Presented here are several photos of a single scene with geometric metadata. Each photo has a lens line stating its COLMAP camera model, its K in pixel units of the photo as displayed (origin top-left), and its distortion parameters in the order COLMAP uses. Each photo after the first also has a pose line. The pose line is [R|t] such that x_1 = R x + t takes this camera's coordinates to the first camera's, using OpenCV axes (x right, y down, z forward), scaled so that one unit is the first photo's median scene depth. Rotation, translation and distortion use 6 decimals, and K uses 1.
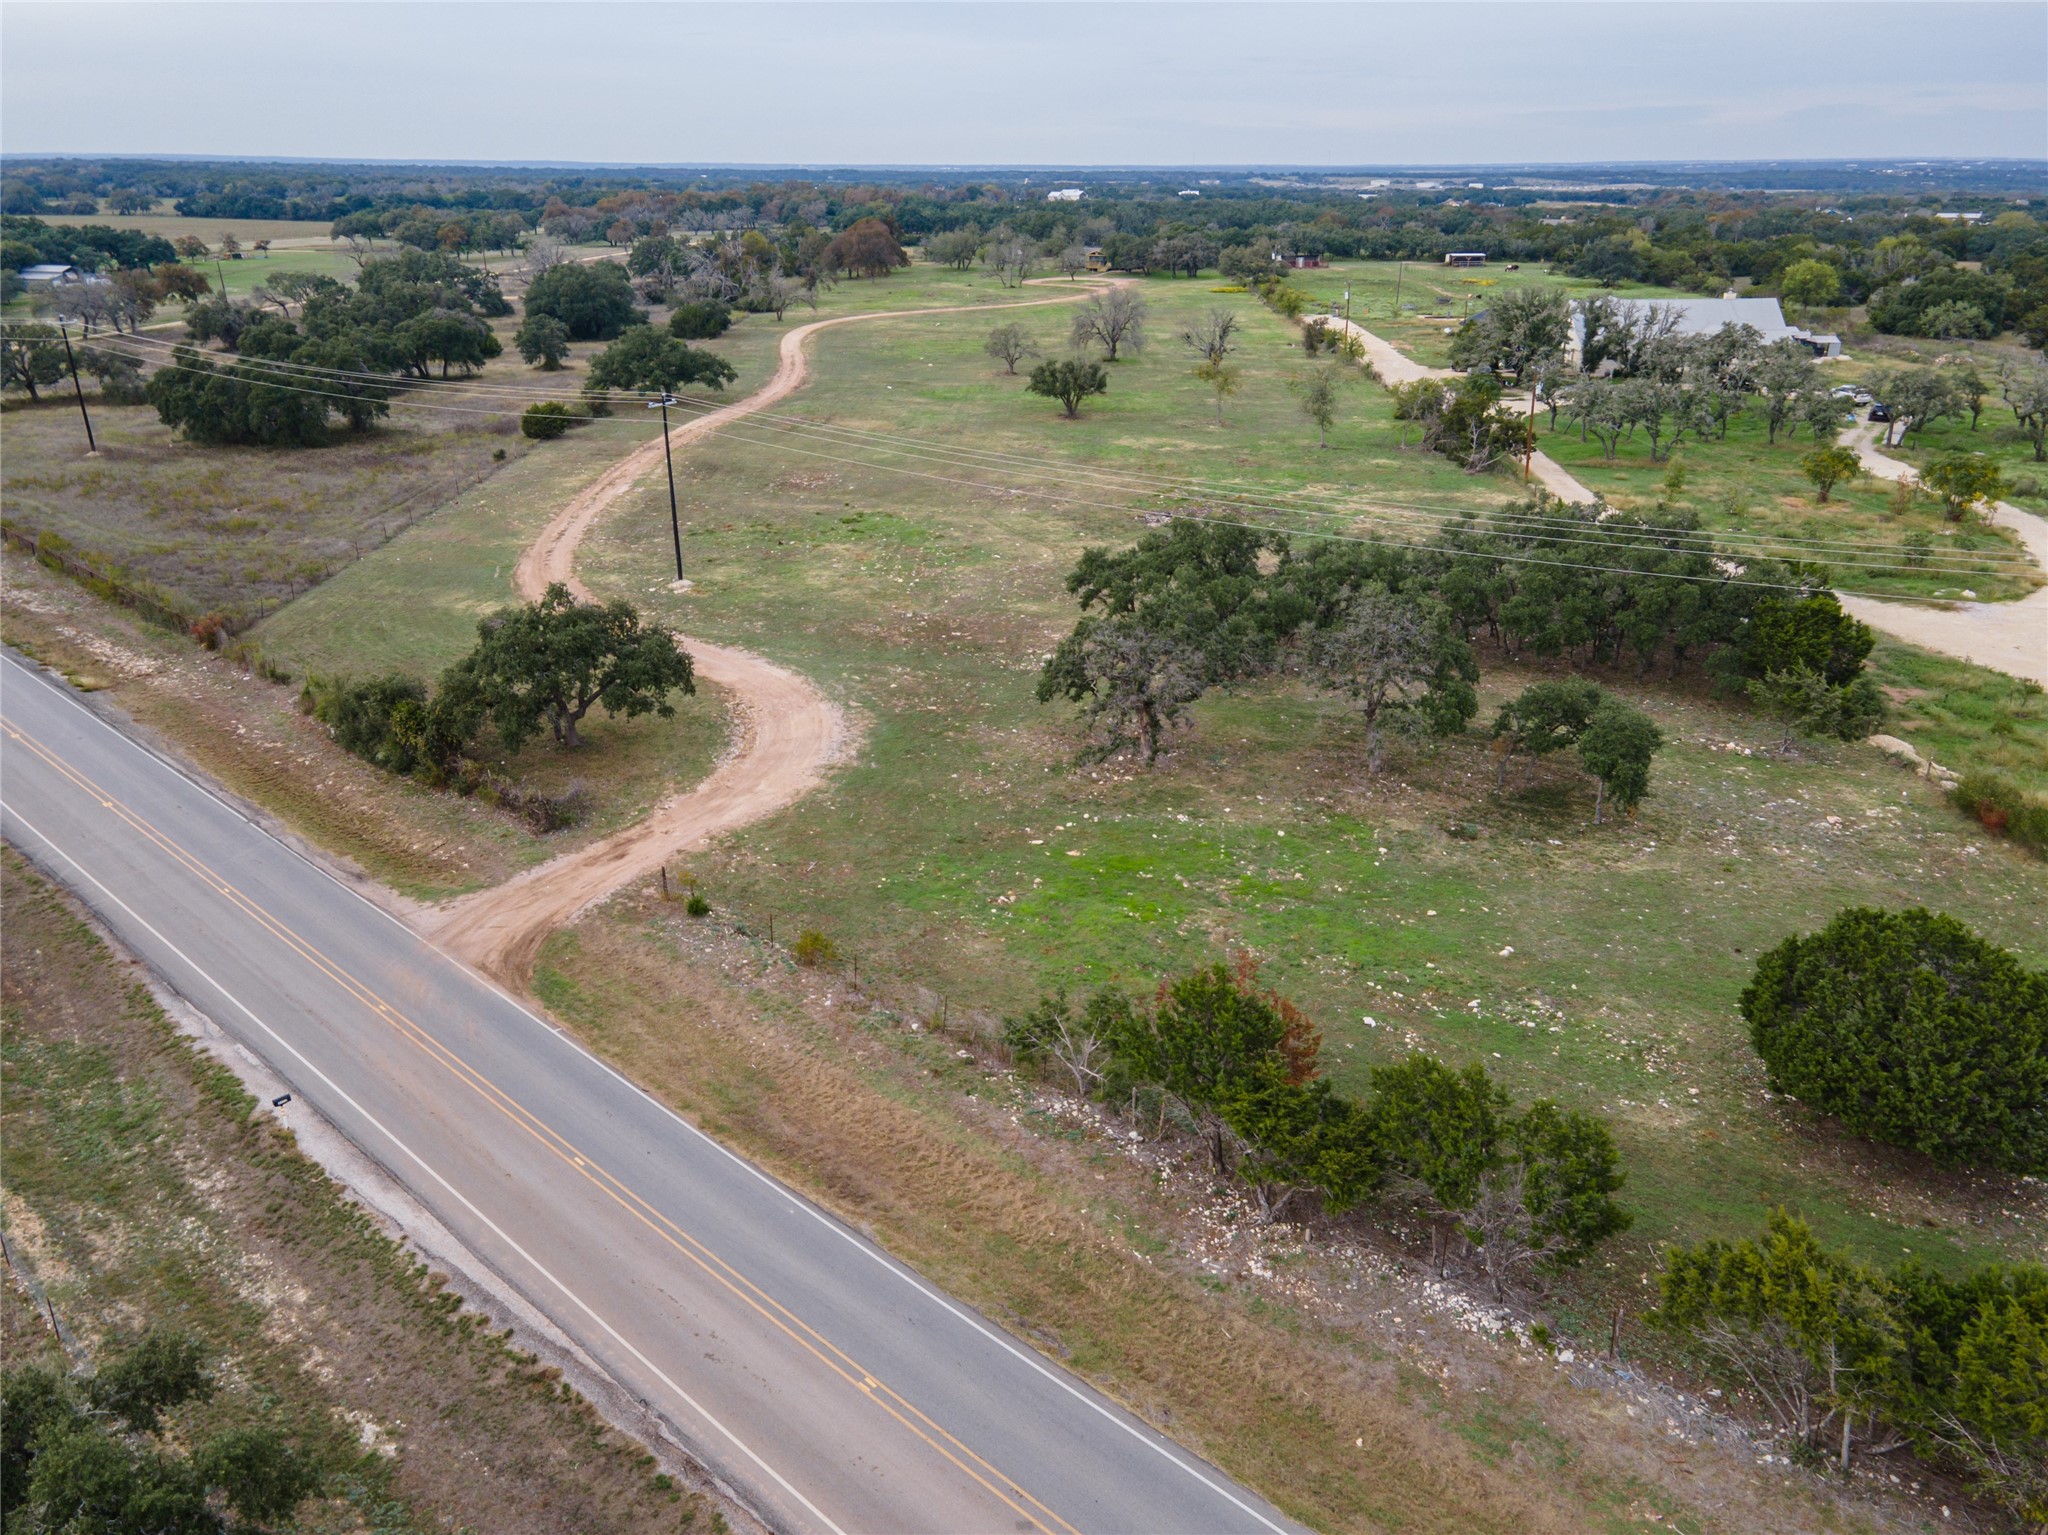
lens RADIAL K [[1520.1, 0, 1024.0], [0, 1520.1, 767.5], [0, 0, 1]] dist [0.041460, 0.009498]
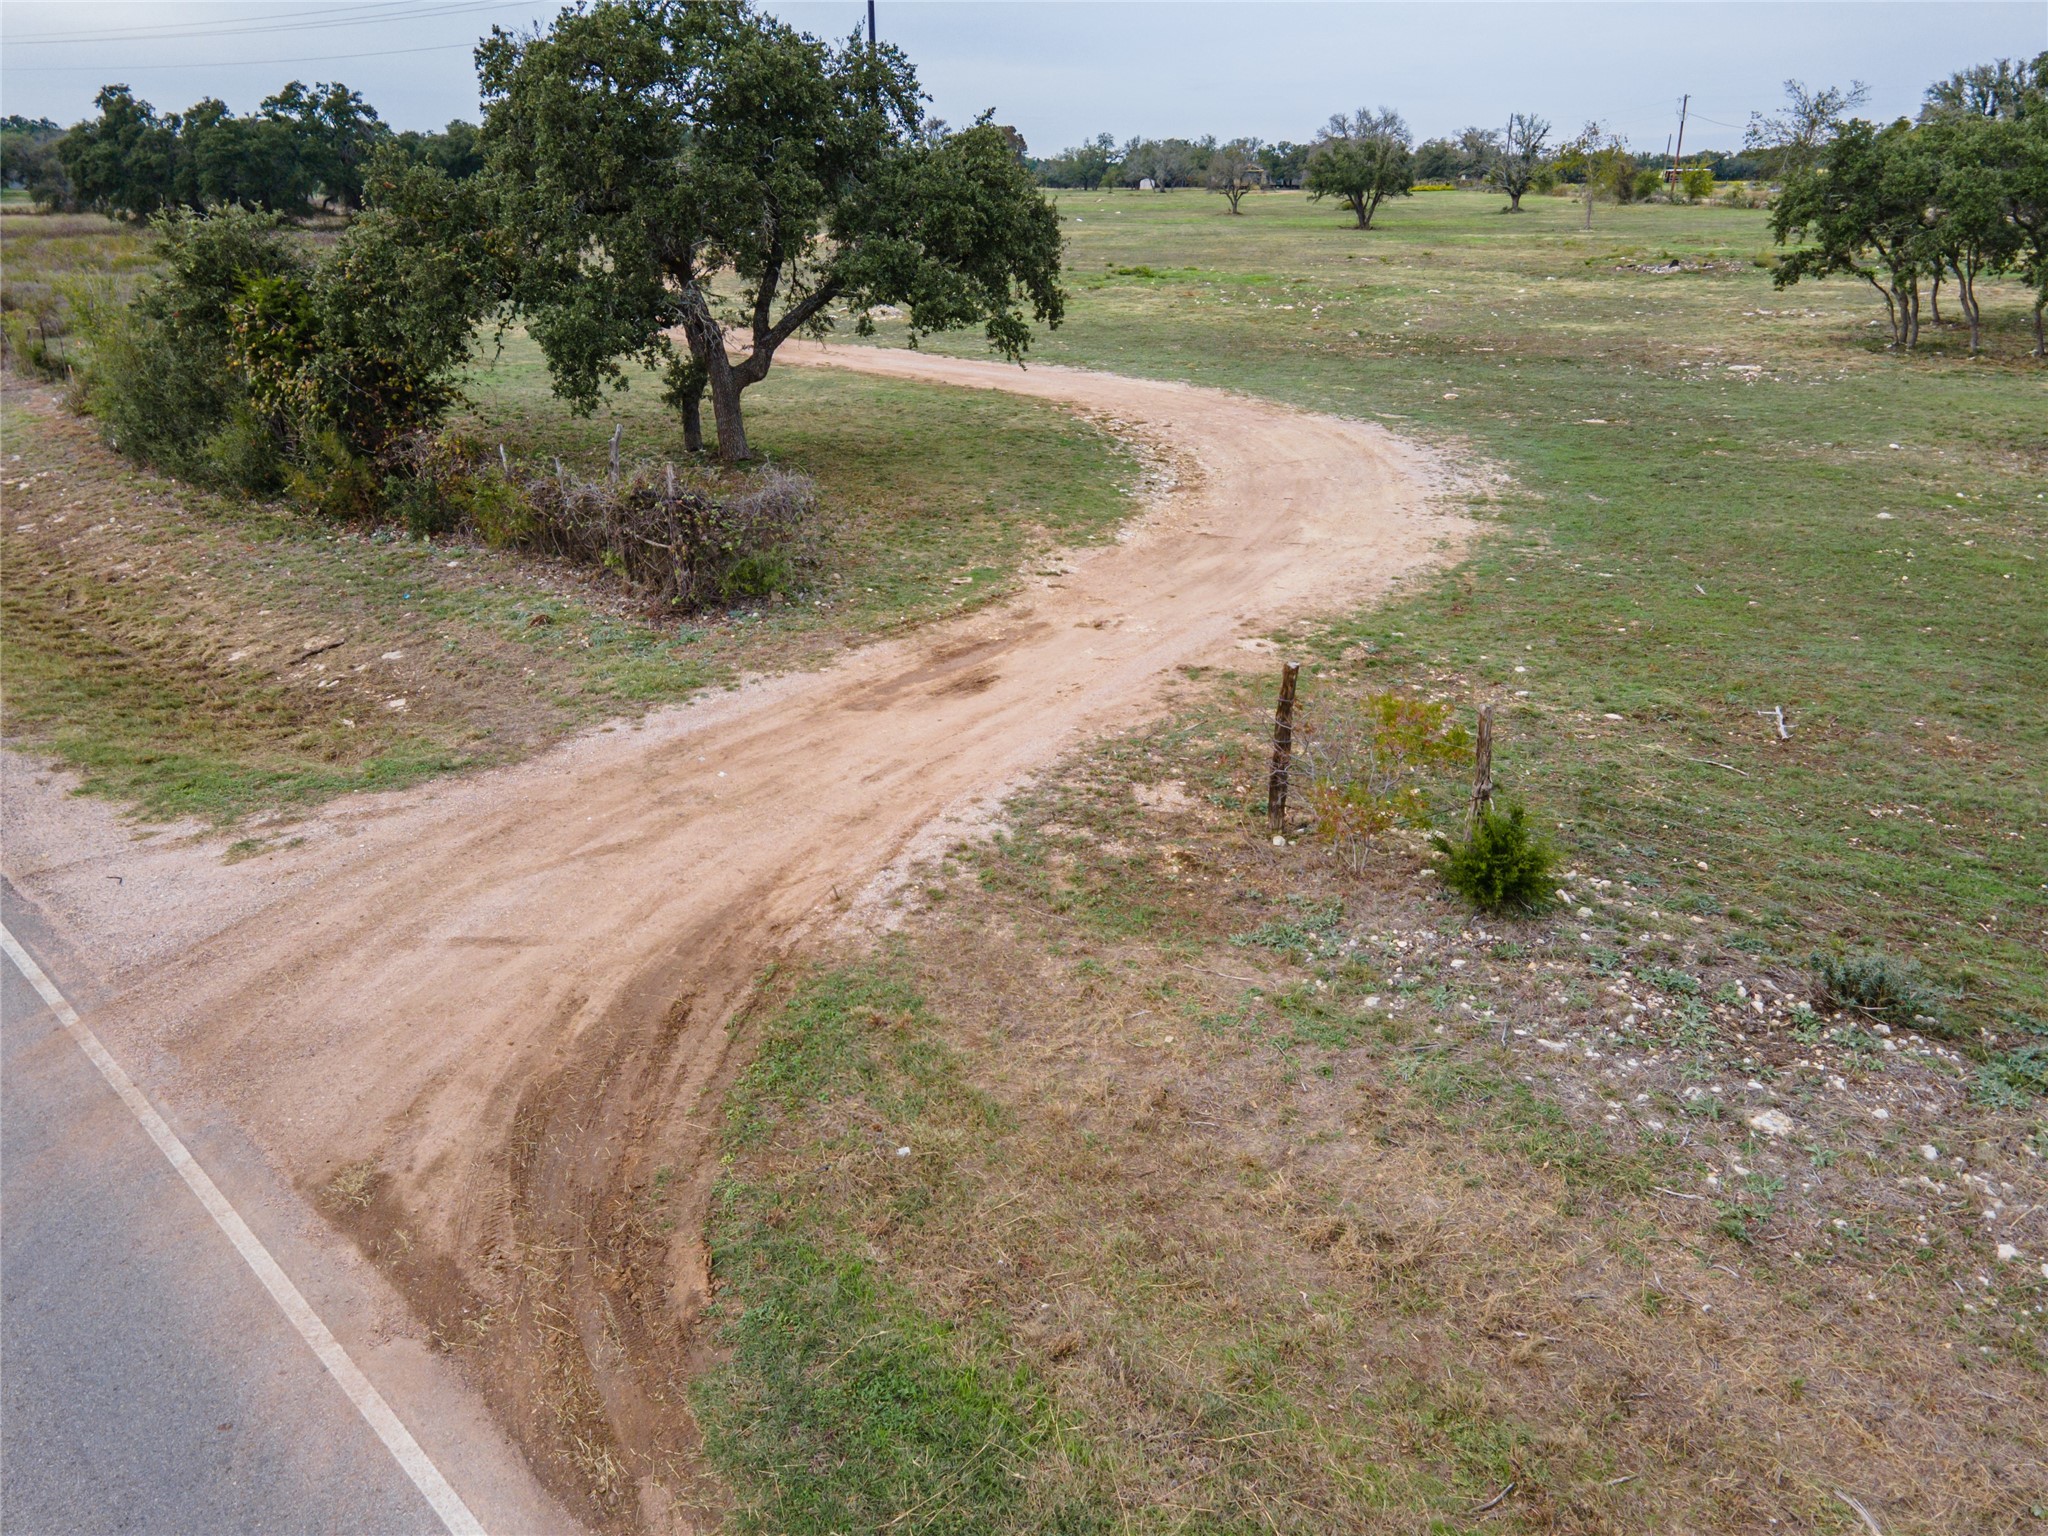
lens RADIAL K [[1467.2, 0, 1024.0], [0, 1467.2, 768.0], [0, 0, 1]] dist [0.046672, 0.008022]
pose [[0.999587, 0.018524, -0.021978, -0.242114], [-0.018859, 0.999708, -0.015110, 0.074242], [0.021692, 0.015518, 0.999644, 0.720870]]
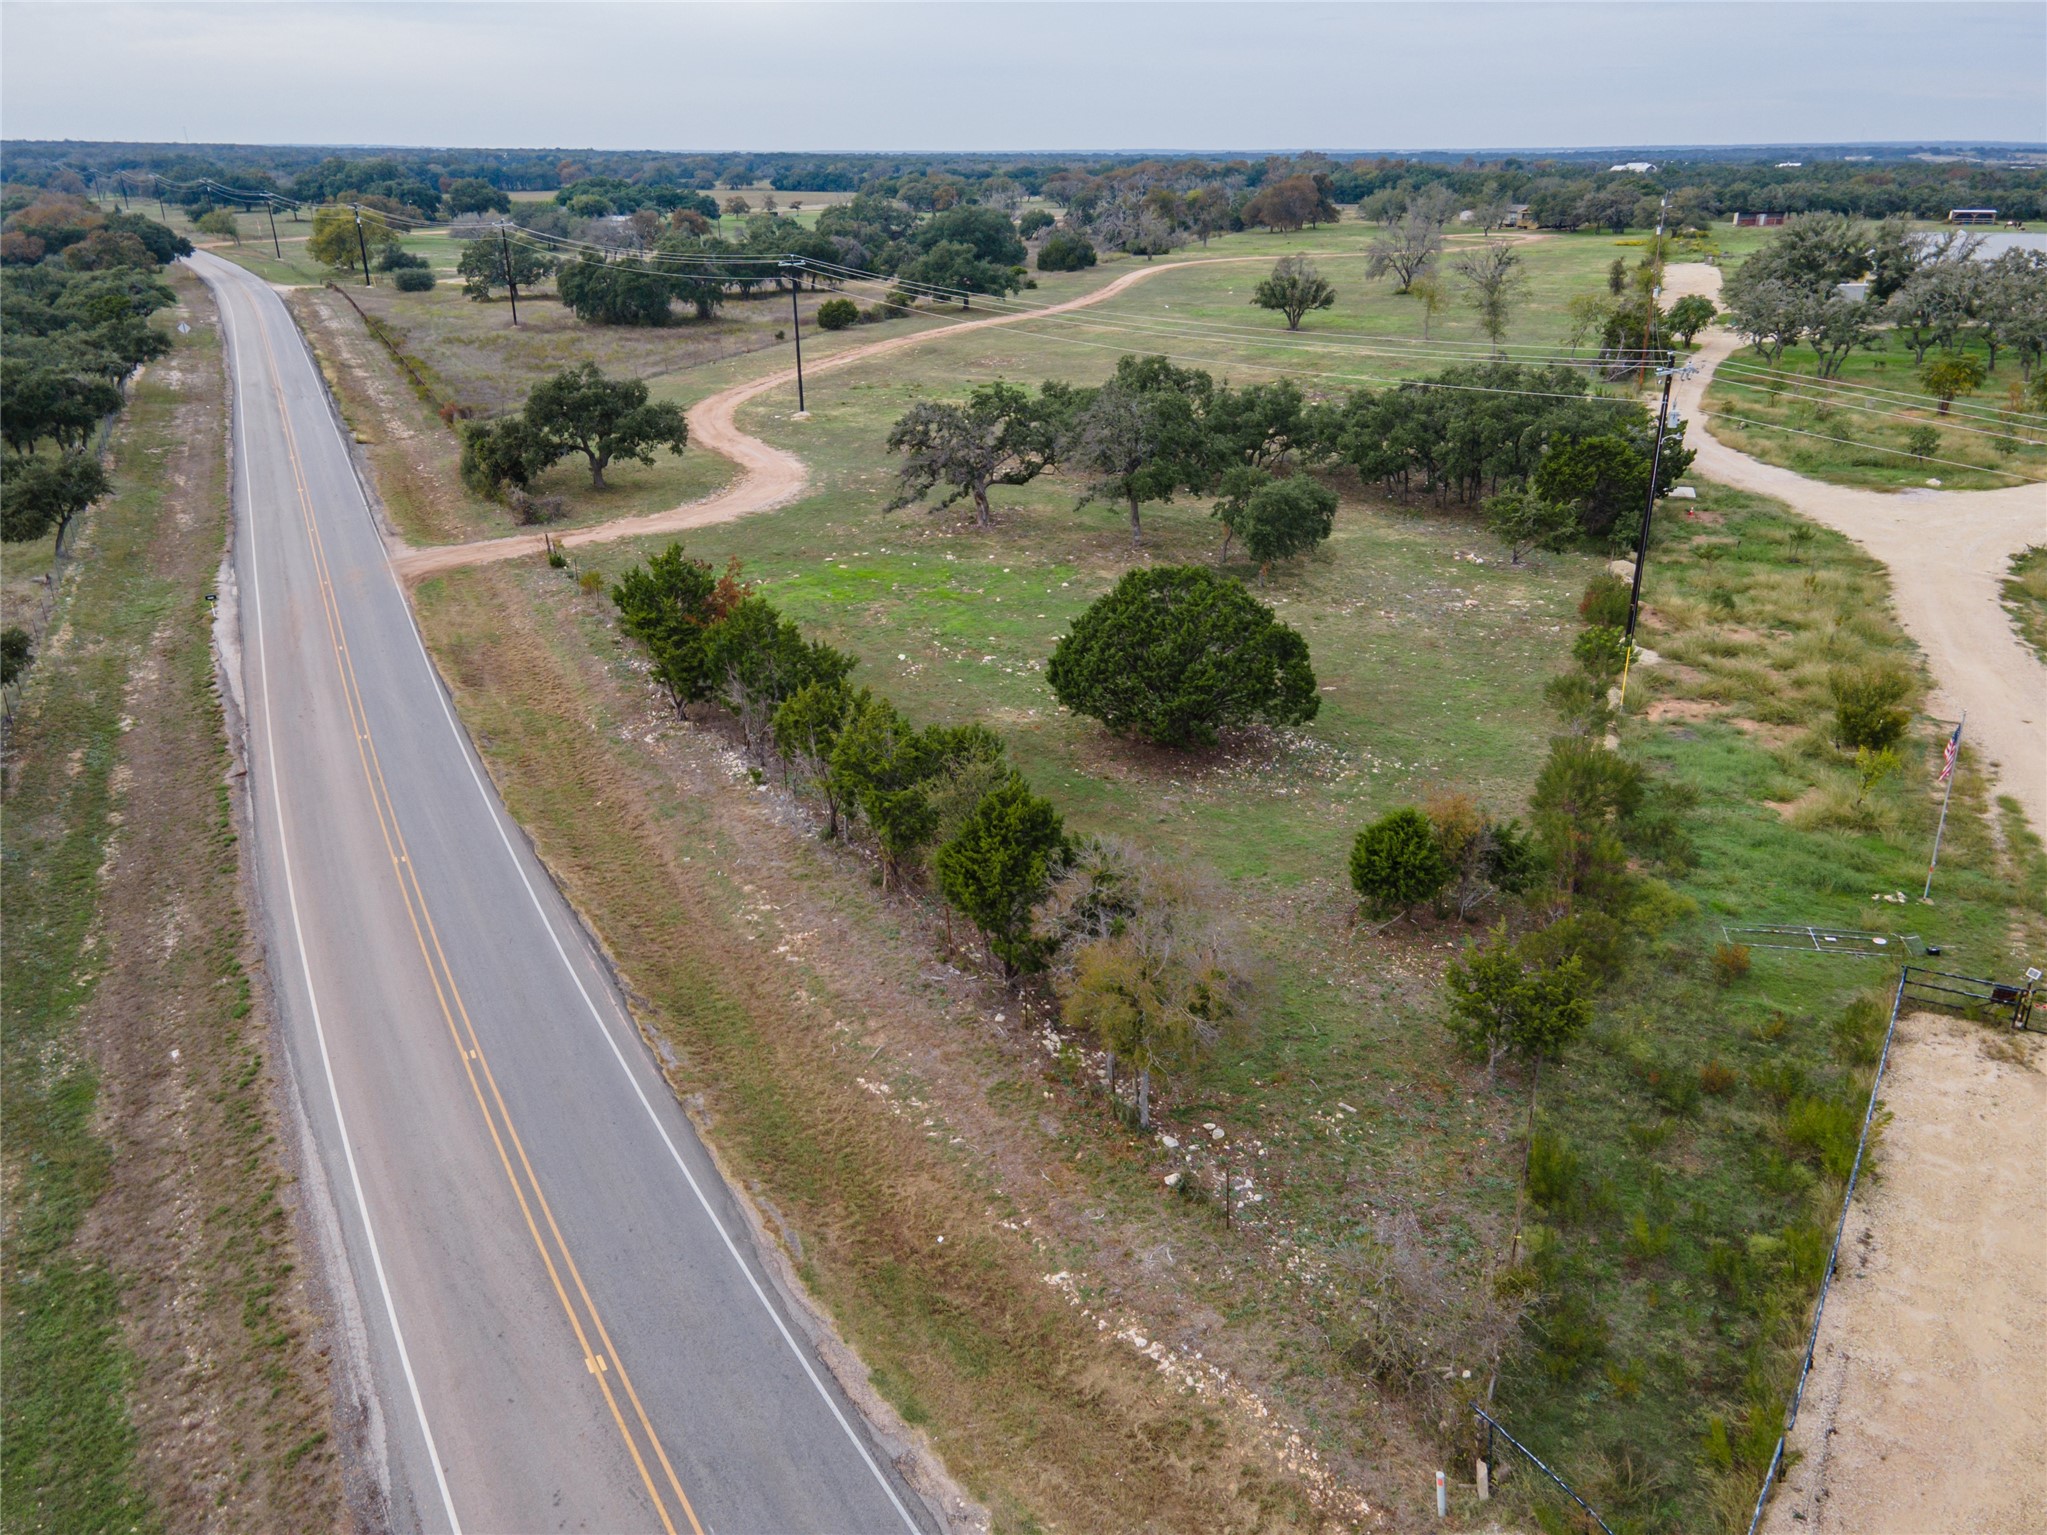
lens RADIAL K [[1550.8, 0, 1023.5], [0, 1550.8, 767.5], [0, 0, 1]] dist [0.006430, 0.065274]
pose [[0.932147, 0.130562, -0.337720, 0.596071], [-0.130638, 0.991172, 0.022608, 0.164102], [0.337690, 0.023045, 0.940975, -0.168670]]
